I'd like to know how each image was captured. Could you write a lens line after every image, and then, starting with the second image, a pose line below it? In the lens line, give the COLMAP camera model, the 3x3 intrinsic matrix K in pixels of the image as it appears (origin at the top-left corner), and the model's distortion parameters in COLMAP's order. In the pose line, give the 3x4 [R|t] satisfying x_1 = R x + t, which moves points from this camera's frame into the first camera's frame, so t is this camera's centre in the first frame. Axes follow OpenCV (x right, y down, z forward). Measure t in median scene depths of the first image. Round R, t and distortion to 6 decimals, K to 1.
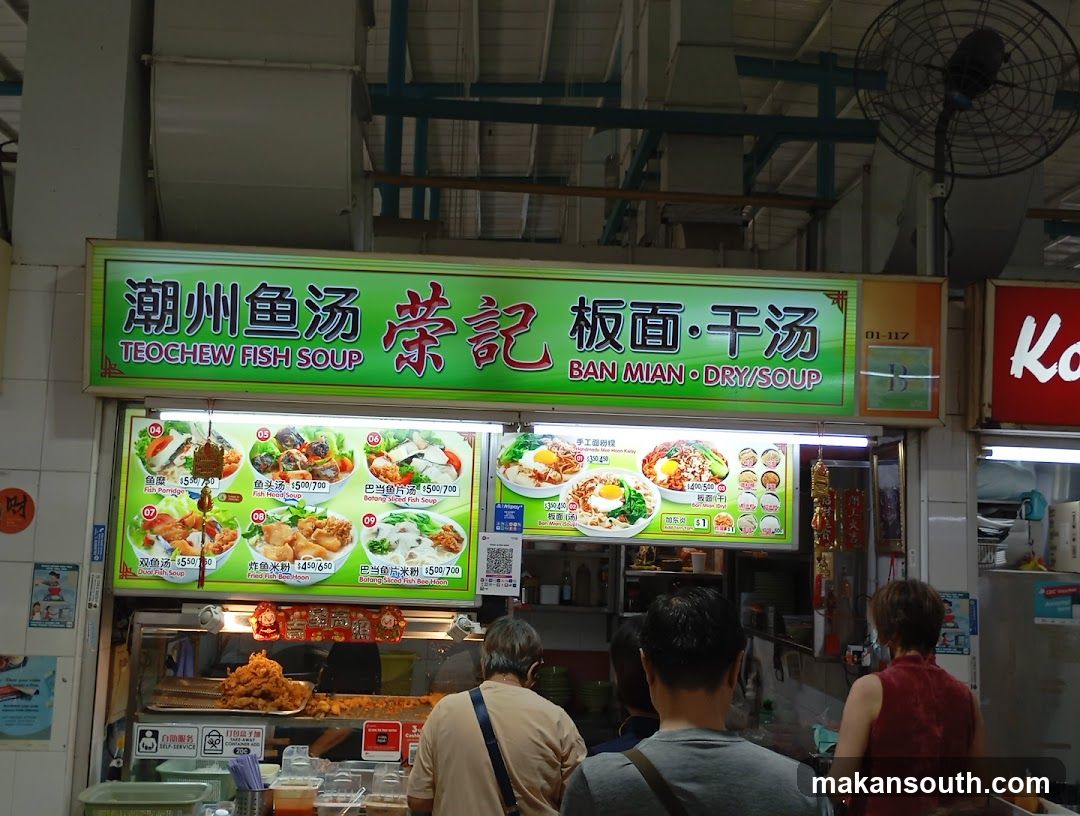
lens RADIAL K [[1233.0, 0, 534.1], [0, 1233.0, 410.1], [0, 0, 1]] dist [0.052577, 0.000000]
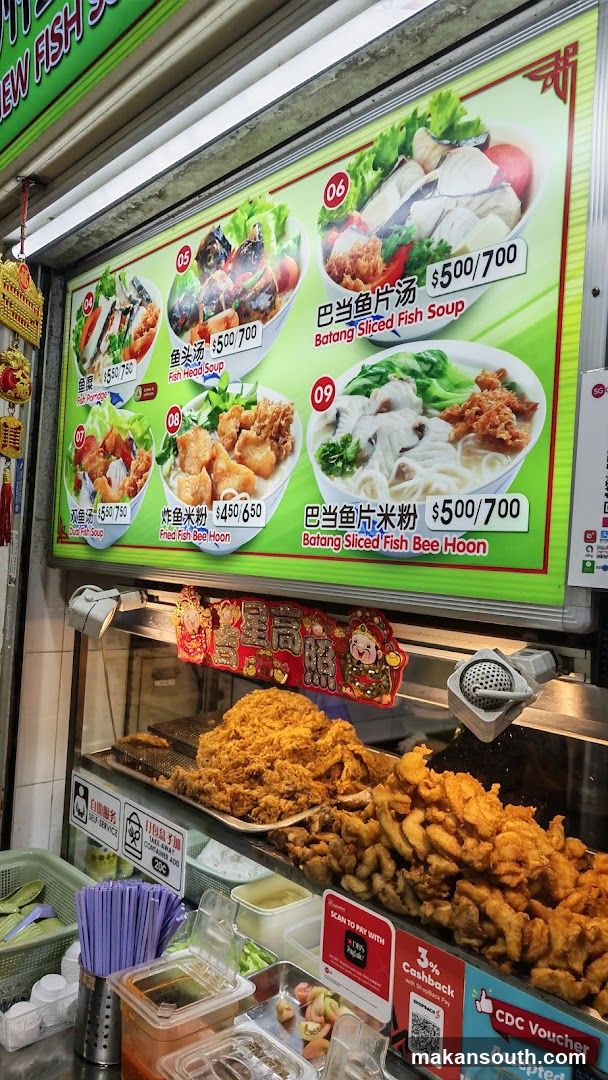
lens RADIAL K [[746.4, 0, 303.3], [0, 746.4, 544.6], [0, 0, 1]] dist [0.003673, -0.008843]
pose [[0.640787, -0.010470, -0.767647, 0.047347], [0.049217, 0.998410, 0.027466, 0.131964], [0.766140, -0.055381, 0.640284, 0.844045]]
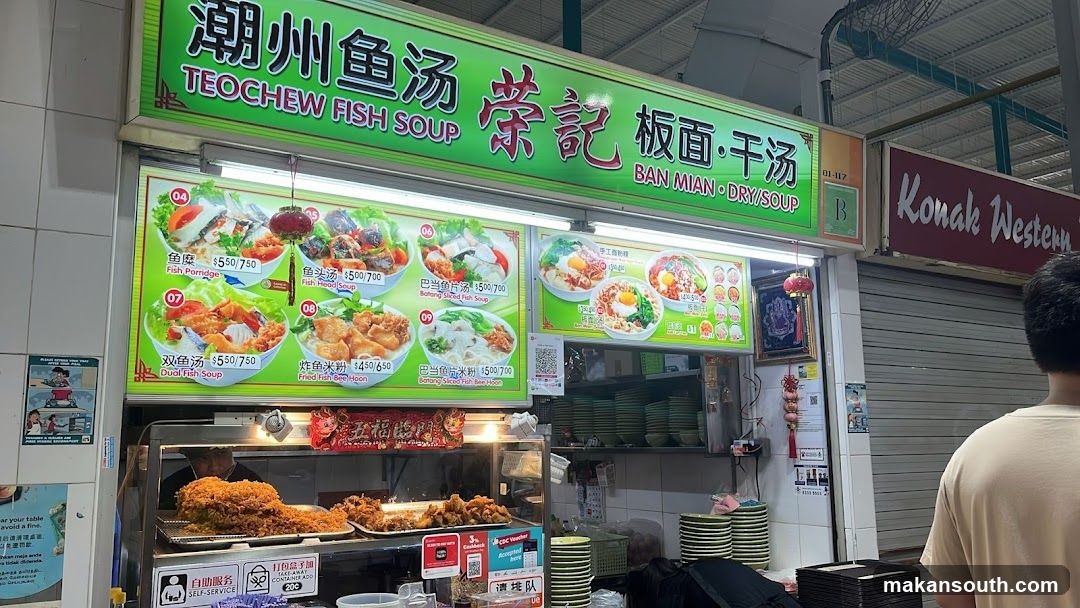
lens RADIAL K [[866.8, 0, 547.7], [0, 866.8, 307.2], [0, 0, 1]] dist [0.057048, -0.059970]
pose [[0.852895, 0.033069, 0.521033, -0.397618], [-0.009322, 0.998797, -0.048132, 0.113051], [-0.521999, 0.036195, 0.852178, 0.400981]]
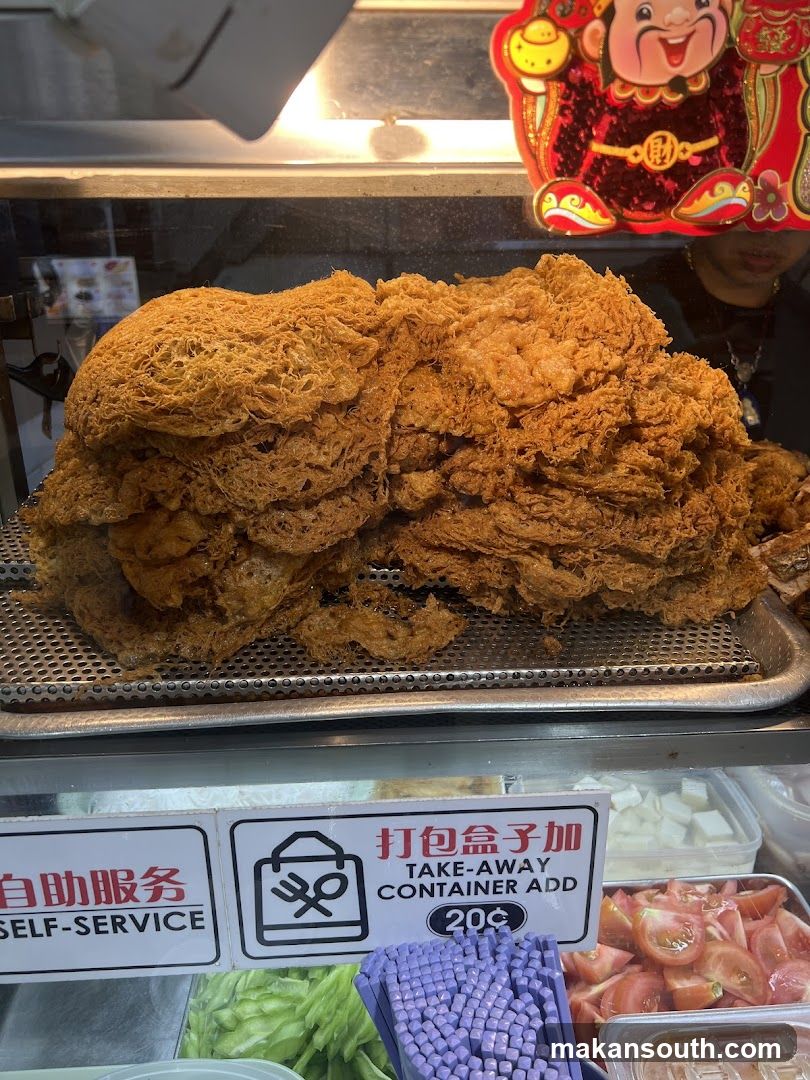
lens RADIAL K [[796.9, 0, 403.8], [0, 796.9, 541.3], [0, 0, 1]] dist [0.030405, -0.009510]
pose [[0.998892, -0.046169, -0.009096, -0.240033], [0.045354, 0.893048, 0.447671, 0.176431], [-0.012545, -0.447587, 0.894152, 0.916801]]
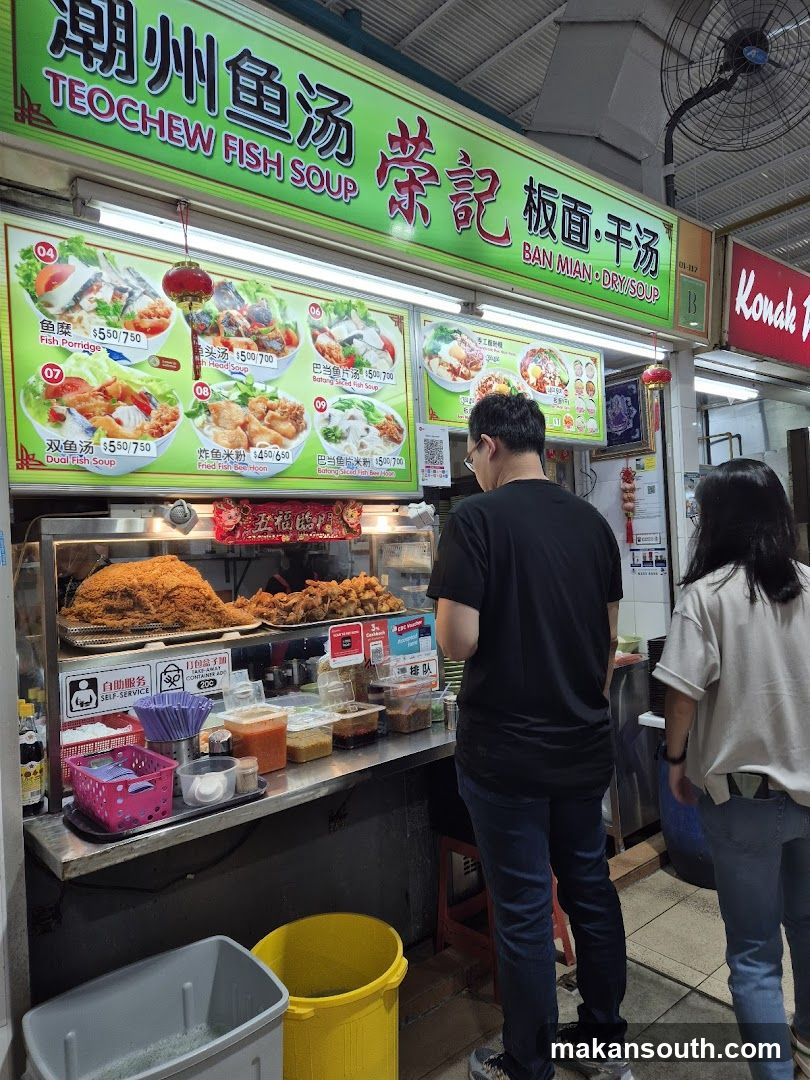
lens RADIAL K [[722.3, 0, 404.3], [0, 722.3, 541.3], [0, 0, 1]] dist [0.086196, -0.068745]
pose [[0.787924, -0.069869, 0.611796, -0.412921], [0.015137, 0.995439, 0.094189, 0.139719], [-0.615587, -0.064953, 0.785388, 0.553940]]
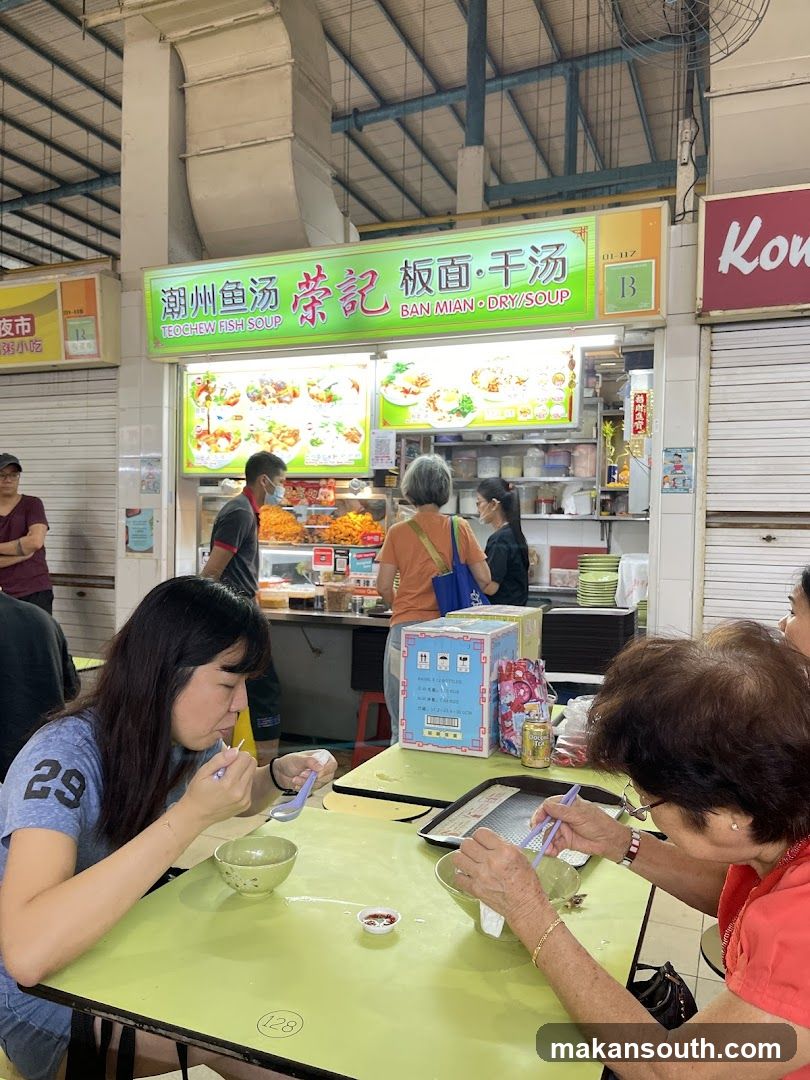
lens RADIAL K [[796.9, 0, 409.8], [0, 796.9, 546.9], [0, 0, 1]] dist [0.030405, -0.009510]
pose [[0.910460, -0.006565, -0.413546, 0.423343], [0.054490, 0.993063, 0.104198, 0.145968], [0.409993, -0.117402, 0.904501, 0.086021]]
